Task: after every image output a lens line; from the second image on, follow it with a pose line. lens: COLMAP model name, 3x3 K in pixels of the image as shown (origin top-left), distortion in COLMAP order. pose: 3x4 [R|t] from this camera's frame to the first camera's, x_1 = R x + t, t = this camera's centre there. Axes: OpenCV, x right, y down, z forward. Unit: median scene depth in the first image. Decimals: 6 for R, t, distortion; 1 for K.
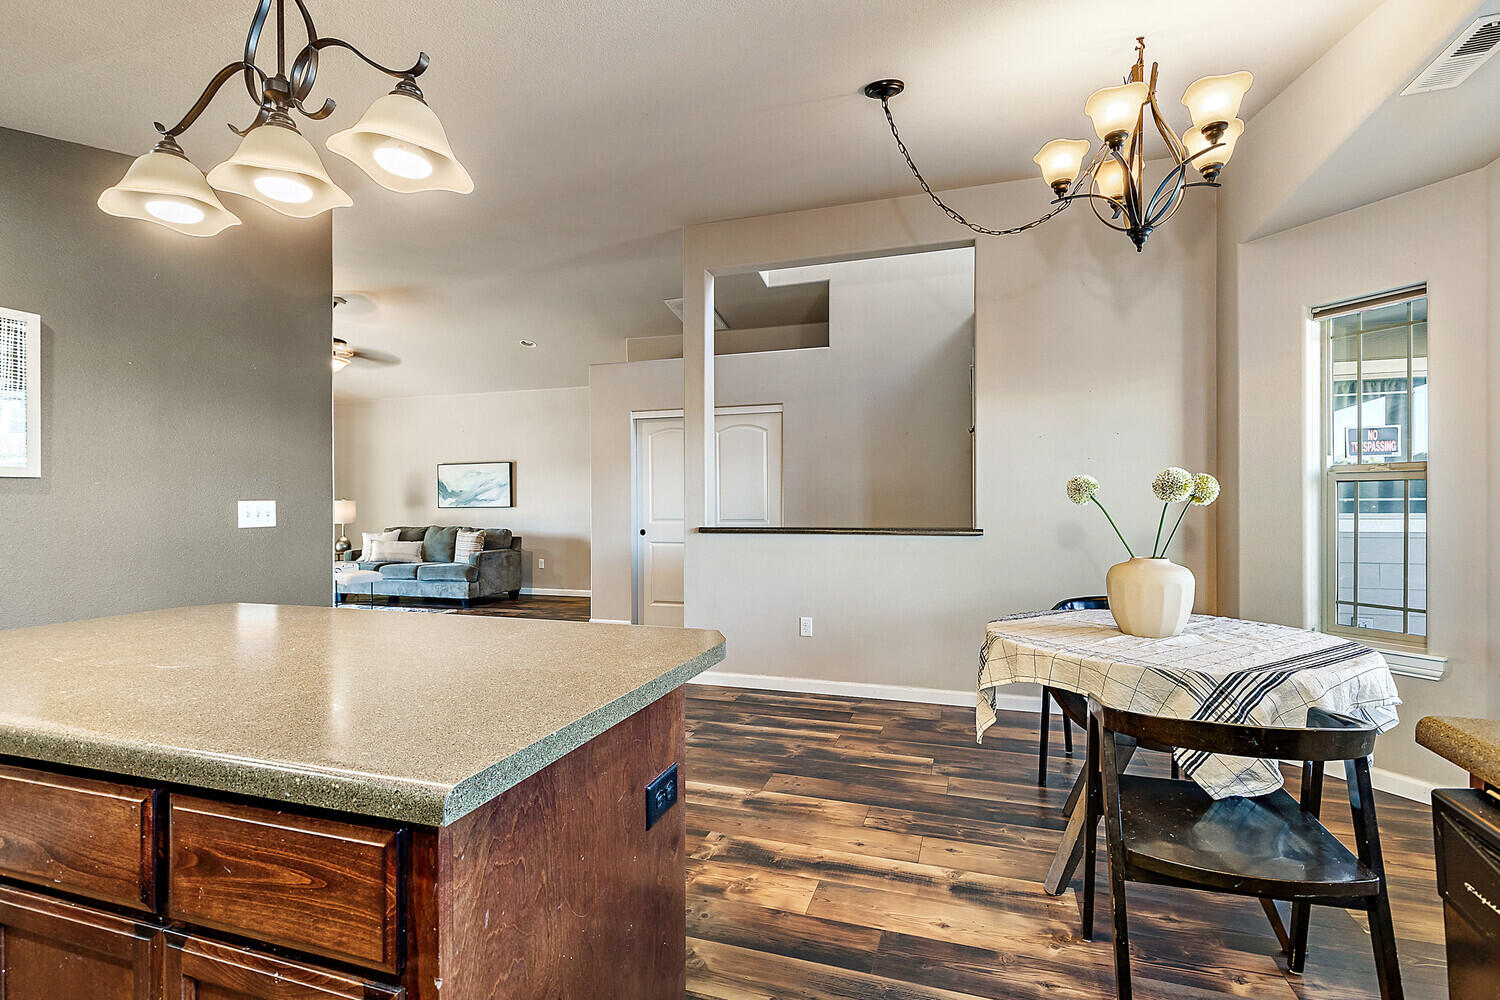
lens RADIAL K [[685.7, 0, 747.4], [0, 685.7, 502.3], [0, 0, 1]] dist [0.016112, -0.004839]
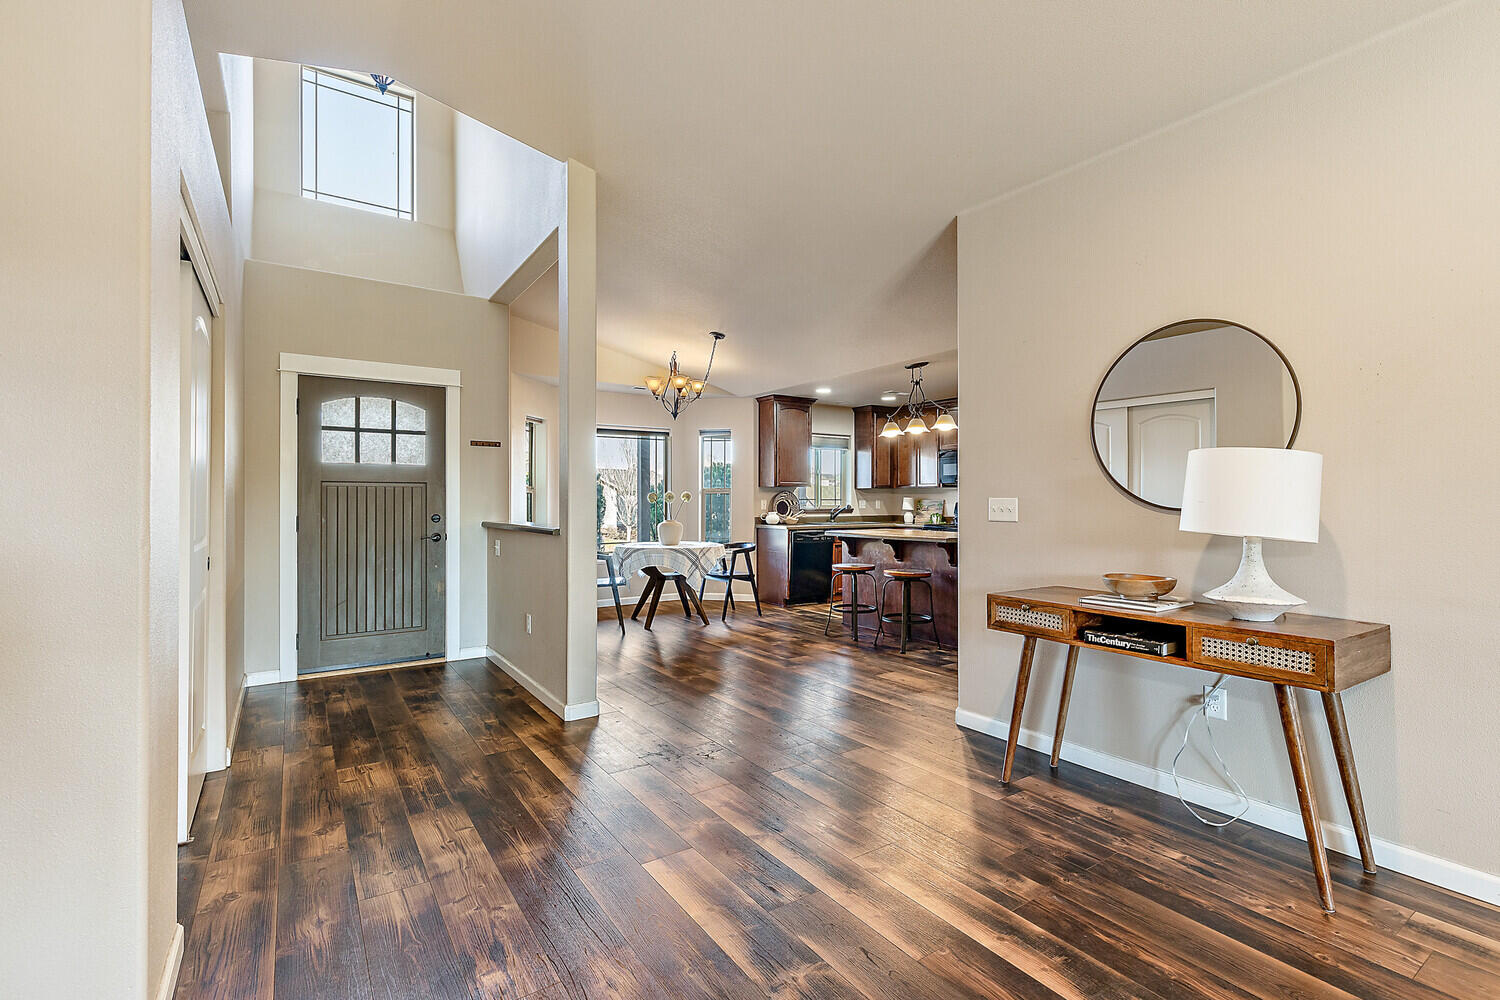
lens RADIAL K [[685.7, 0, 753.7], [0, 685.7, 490.3], [0, 0, 1]] dist [0.016112, -0.004839]
pose [[-0.795364, 0.013869, 0.605974, -0.434814], [0.002721, 0.999810, -0.019311, 0.002731], [-0.606126, -0.013711, -0.795250, 0.894253]]
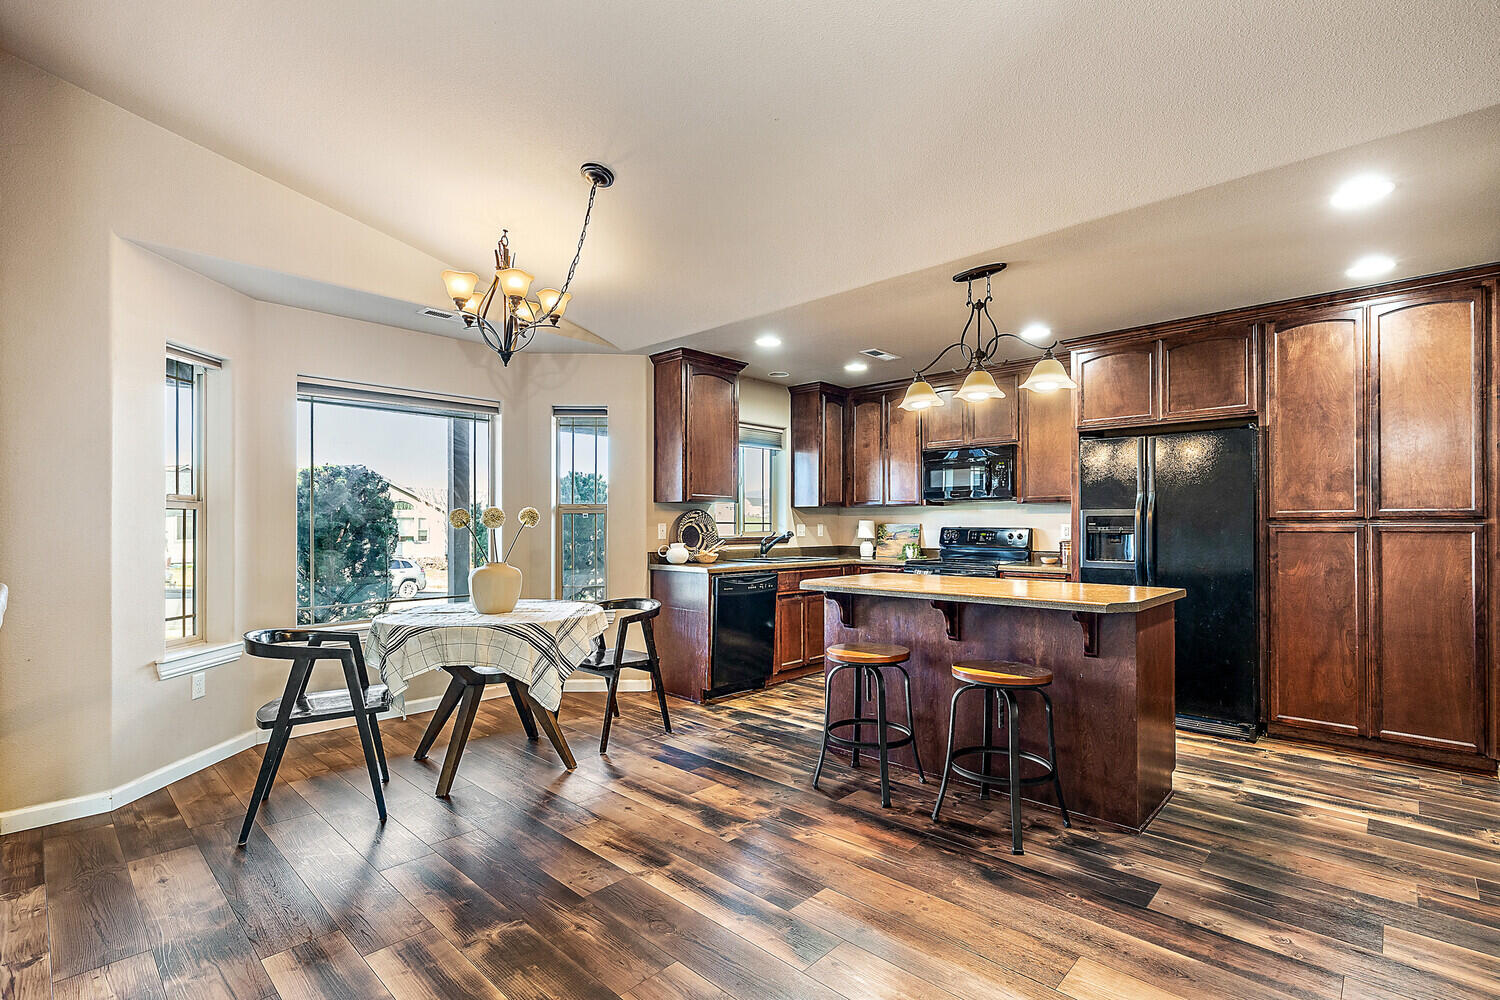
lens RADIAL K [[685.7, 0, 758.1], [0, 685.7, 524.4], [0, 0, 1]] dist [0.016112, -0.004839]
pose [[-0.910476, 0.003662, 0.413545, -0.165113], [0.002013, 0.999988, -0.004424, 0.001117], [-0.413556, -0.003196, -0.910473, 0.605172]]
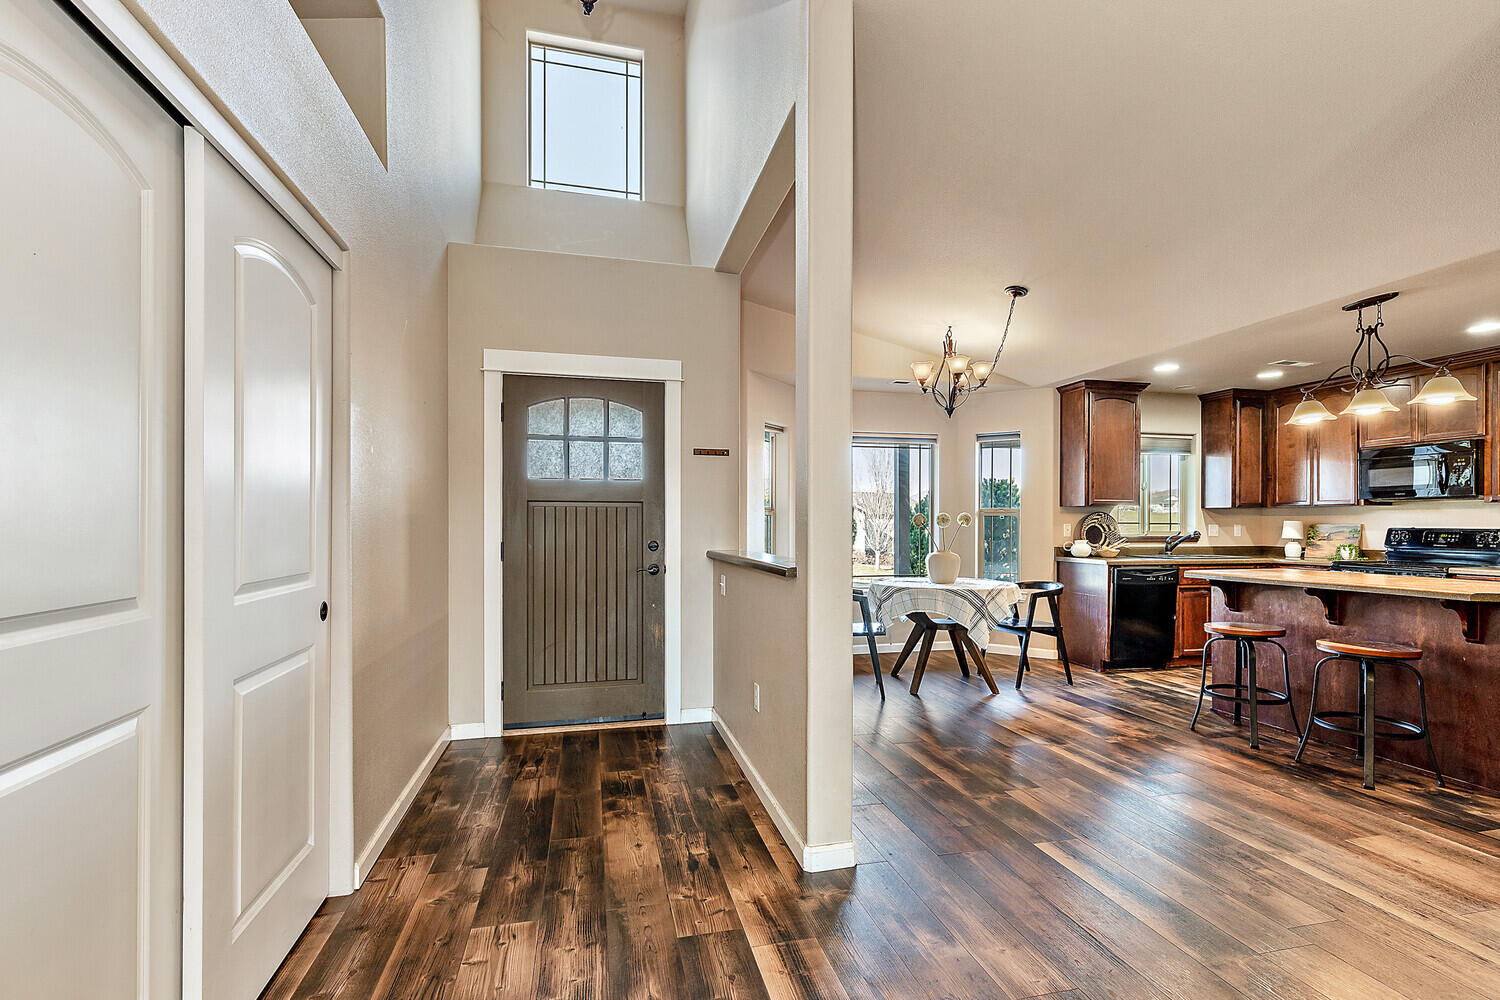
lens RADIAL K [[685.7, 0, 757.9], [0, 685.7, 525.6], [0, 0, 1]] dist [0.016112, -0.004839]
pose [[-0.538636, 0.000973, 0.842538, -0.287130], [-0.001704, 0.999996, -0.002244, 0.001604], [-0.842537, -0.002644, -0.538632, 0.775452]]
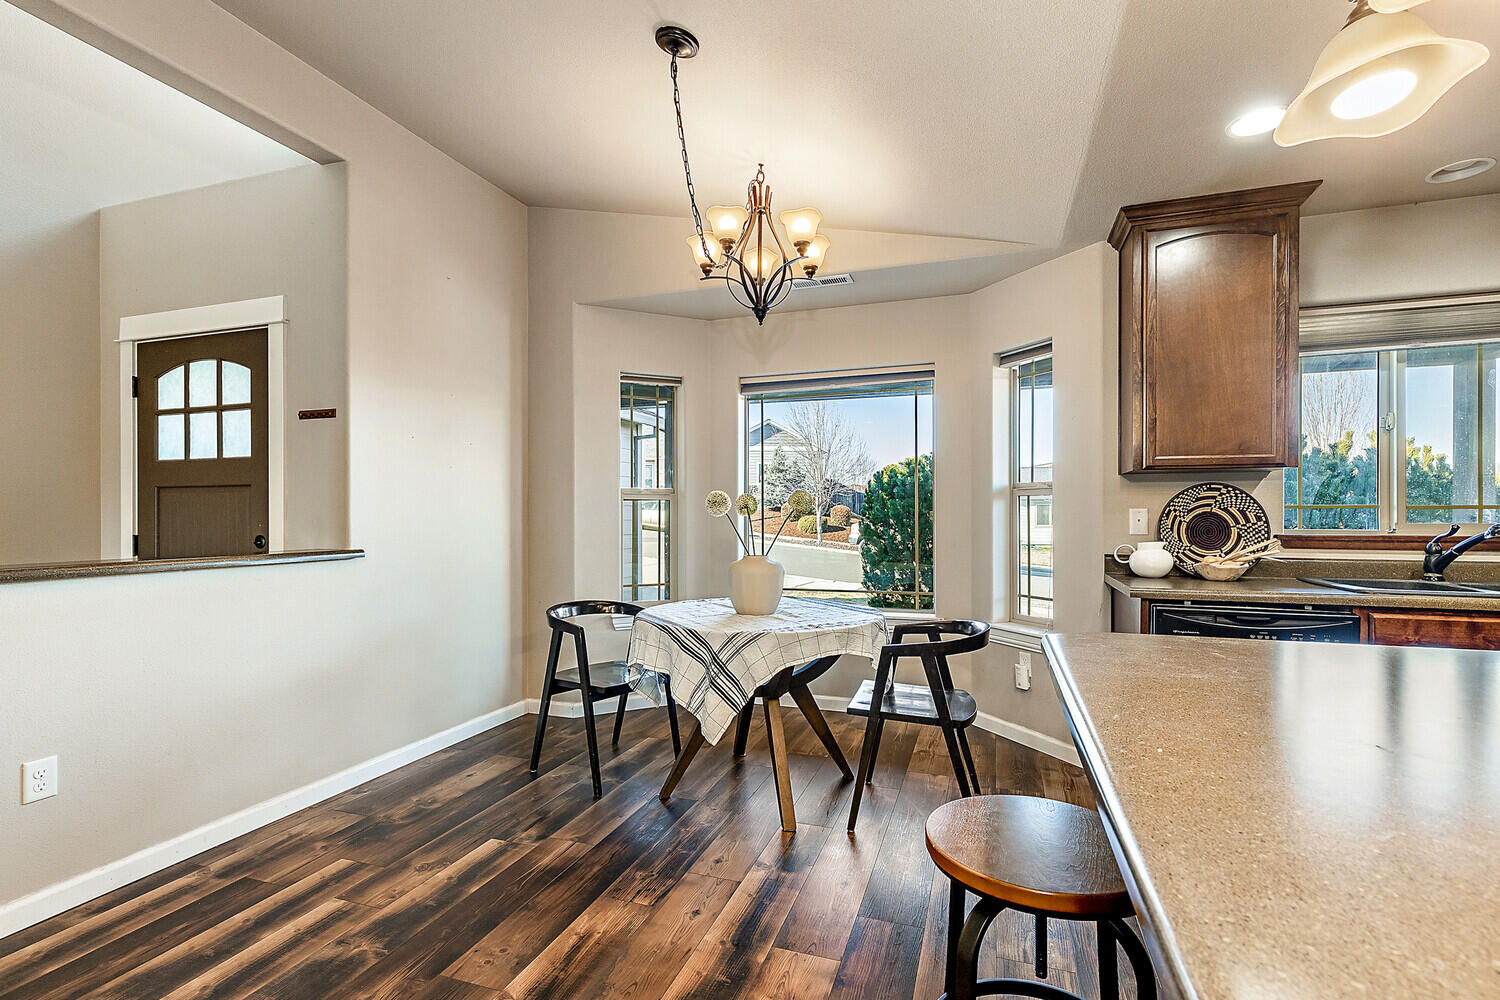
lens RADIAL K [[707.3, 0, 749.9], [0, 707.3, 504.1], [0, 0, 1]] dist [0.009187, -0.001006]
pose [[0.005296, 0.018602, 0.999813, -0.218183], [0.001387, 0.999826, -0.018609, 0.002113], [-0.999985, 0.001486, 0.005269, 0.279060]]
